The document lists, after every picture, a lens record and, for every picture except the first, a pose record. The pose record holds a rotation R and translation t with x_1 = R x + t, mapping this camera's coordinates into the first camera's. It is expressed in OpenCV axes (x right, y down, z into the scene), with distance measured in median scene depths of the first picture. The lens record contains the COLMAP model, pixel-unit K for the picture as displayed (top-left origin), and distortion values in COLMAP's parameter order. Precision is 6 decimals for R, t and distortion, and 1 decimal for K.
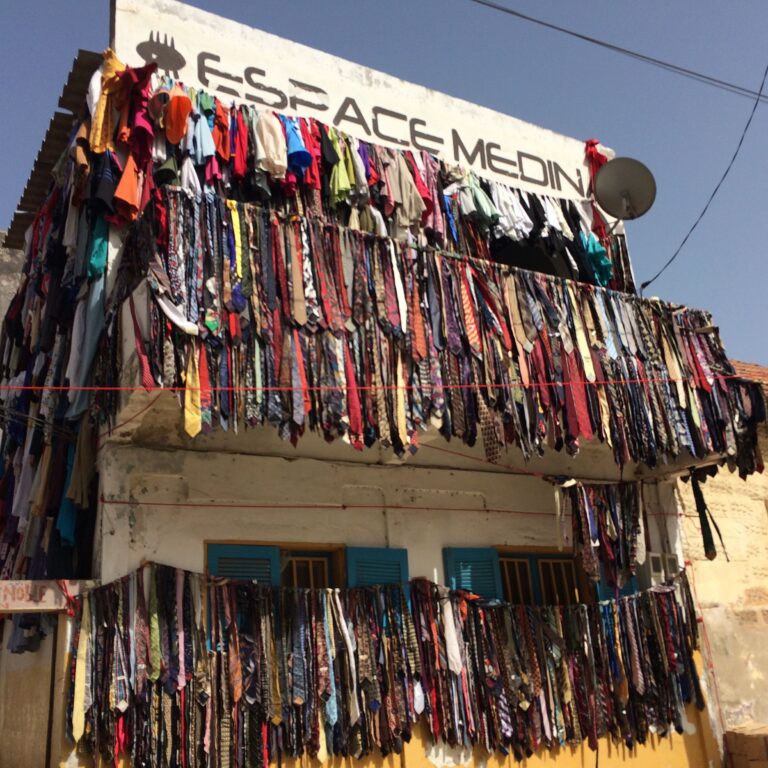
lens RADIAL K [[867.9, 0, 386.3], [0, 867.9, 386.3], [0, 0, 1]] dist [0.054475, -0.034831]
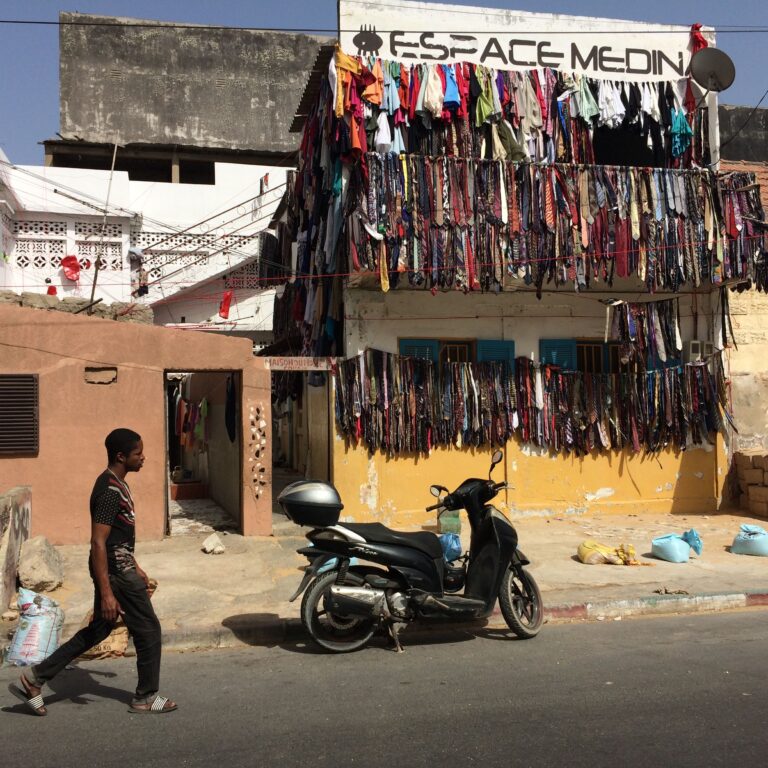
lens RADIAL K [[886.2, 0, 387.5], [0, 886.2, 389.4], [0, 0, 1]] dist [0.051535, -0.043028]
pose [[0.948719, 0.046634, -0.312663, 0.318460], [0.051401, 0.953140, 0.298130, -0.244297], [0.311915, -0.298912, 0.901865, -0.662425]]
